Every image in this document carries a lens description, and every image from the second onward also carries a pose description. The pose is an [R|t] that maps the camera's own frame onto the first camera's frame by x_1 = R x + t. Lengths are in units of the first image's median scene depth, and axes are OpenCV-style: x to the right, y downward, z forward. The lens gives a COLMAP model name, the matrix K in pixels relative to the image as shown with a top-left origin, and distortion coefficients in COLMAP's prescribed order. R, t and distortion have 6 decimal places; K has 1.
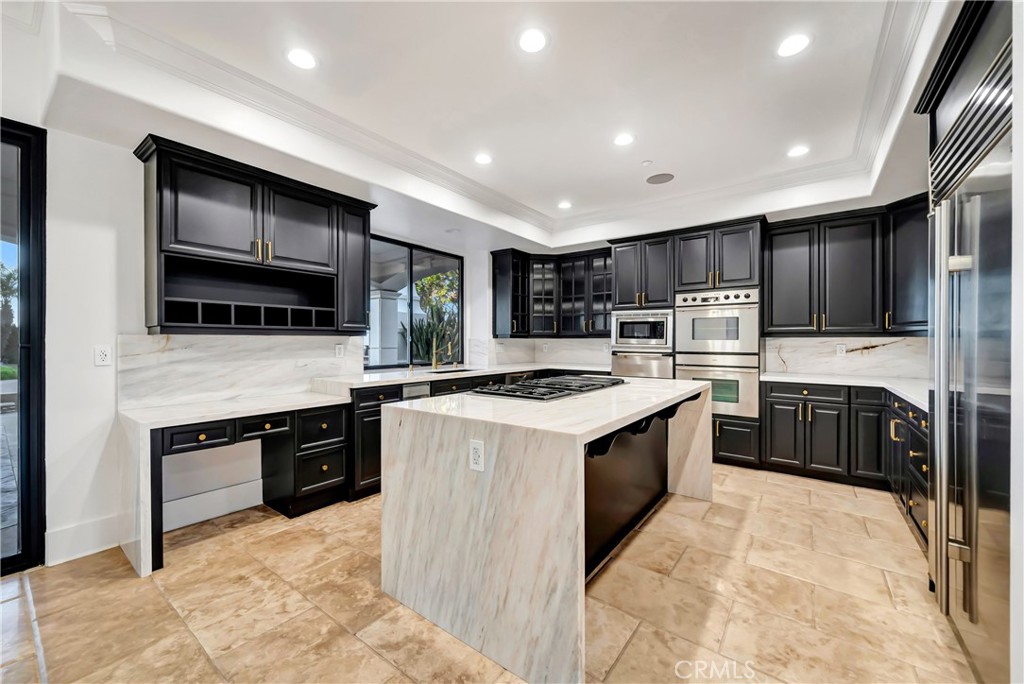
lens RADIAL K [[387.7, 0, 512.0], [0, 387.7, 342.0], [0, 0, 1]] dist [-0.000996, -0.000132]
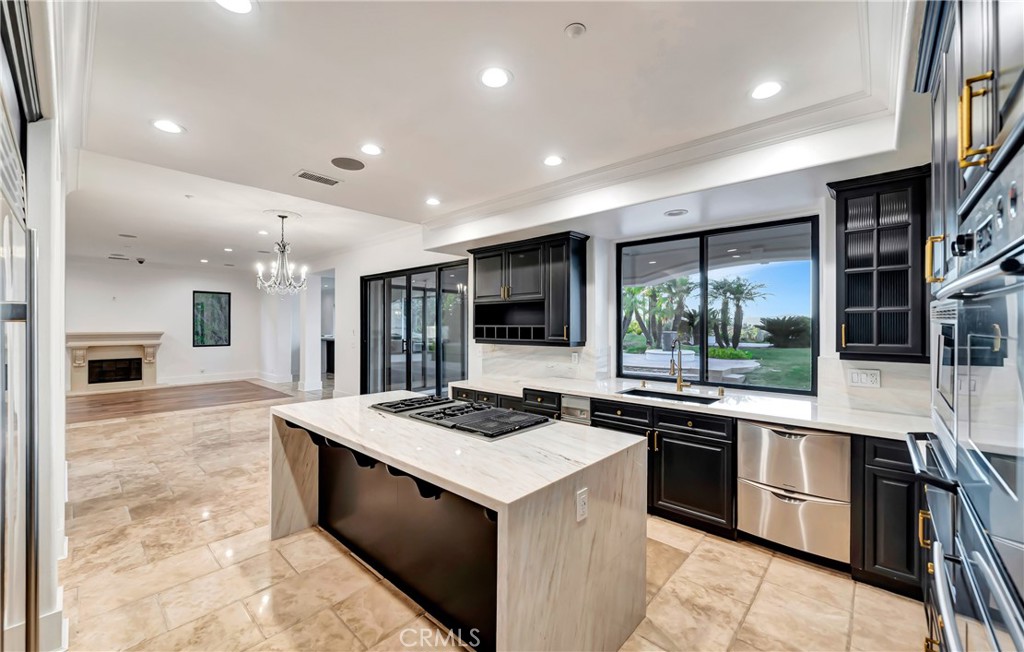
lens RADIAL K [[415.1, 0, 512.0], [0, 415.1, 326.0], [0, 0, 1]] dist [-0.000184, 0.000168]
pose [[-0.094592, 0.000186, -0.995516, 1.268976], [-0.003670, 0.999993, 0.000535, -0.113684], [0.995509, 0.003704, -0.094590, 1.392769]]
